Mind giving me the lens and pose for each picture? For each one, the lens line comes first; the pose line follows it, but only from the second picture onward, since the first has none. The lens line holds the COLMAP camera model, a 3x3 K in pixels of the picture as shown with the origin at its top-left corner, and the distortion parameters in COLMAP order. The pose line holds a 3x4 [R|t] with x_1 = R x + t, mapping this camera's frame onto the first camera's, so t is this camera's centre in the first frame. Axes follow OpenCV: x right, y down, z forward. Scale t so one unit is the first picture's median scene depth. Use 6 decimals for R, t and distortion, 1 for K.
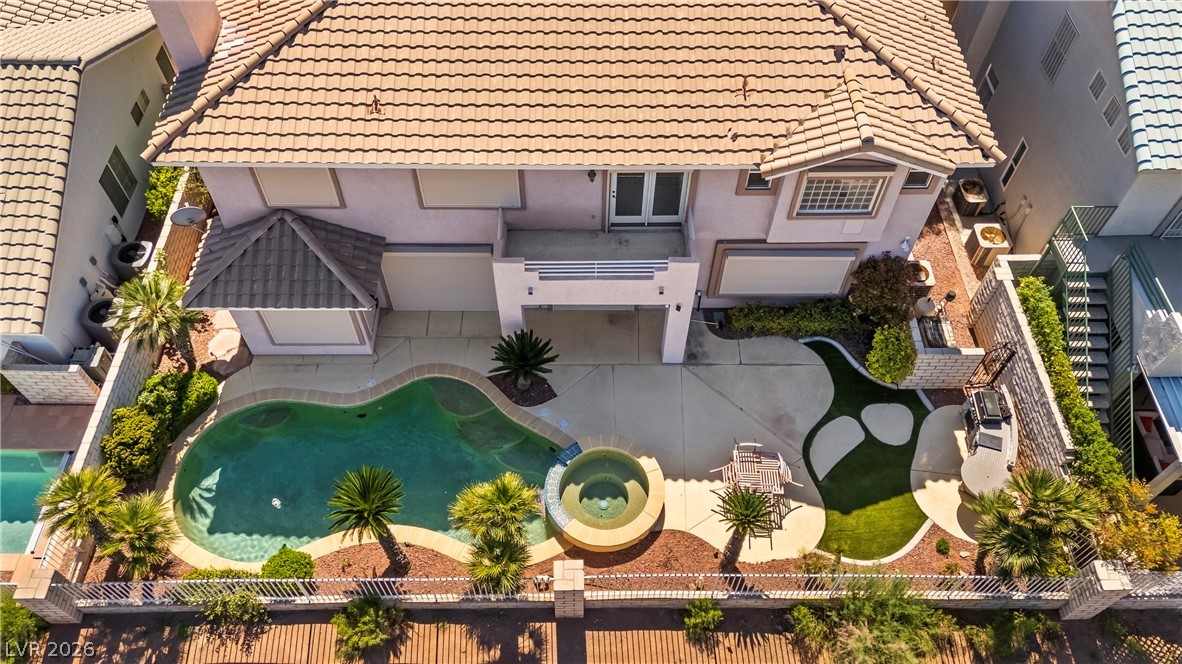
lens RADIAL K [[880.9, 0, 591.0], [0, 880.9, 332.0], [0, 0, 1]] dist [0.123375, -0.146810]
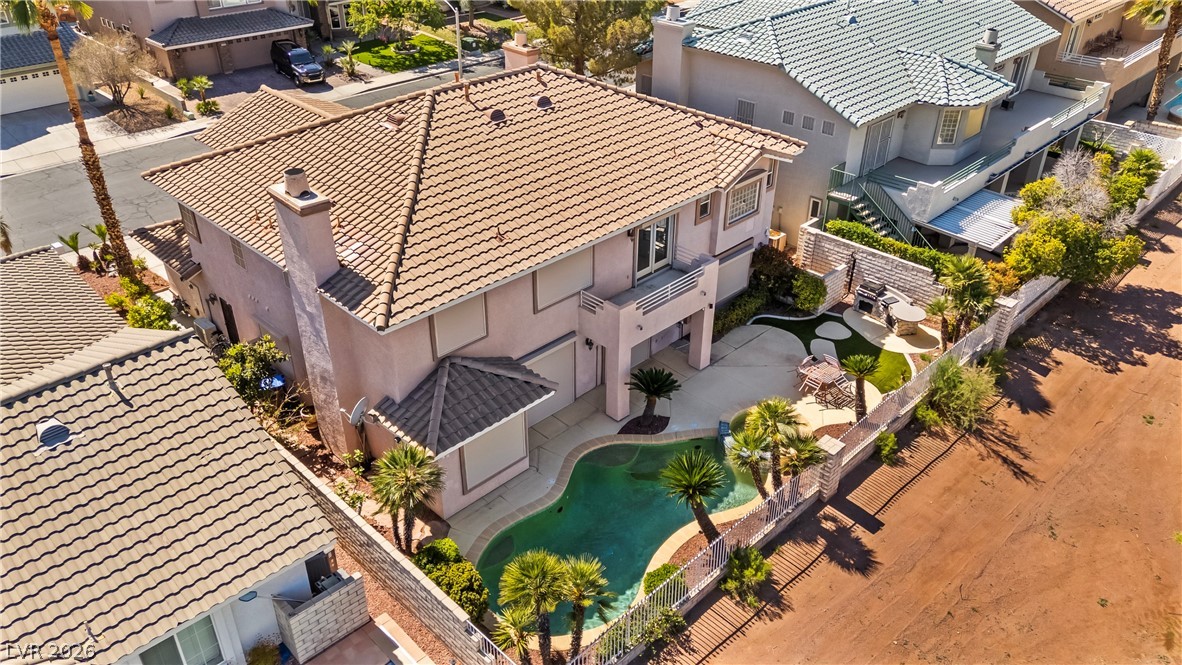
lens RADIAL K [[880.9, 0, 591.0], [0, 880.9, 332.5], [0, 0, 1]] dist [0.123375, -0.146810]
pose [[0.714569, -0.373872, 0.591279, -0.880969], [0.570479, 0.800621, -0.183190, 0.154232], [-0.404901, 0.468214, 0.785386, 0.008752]]
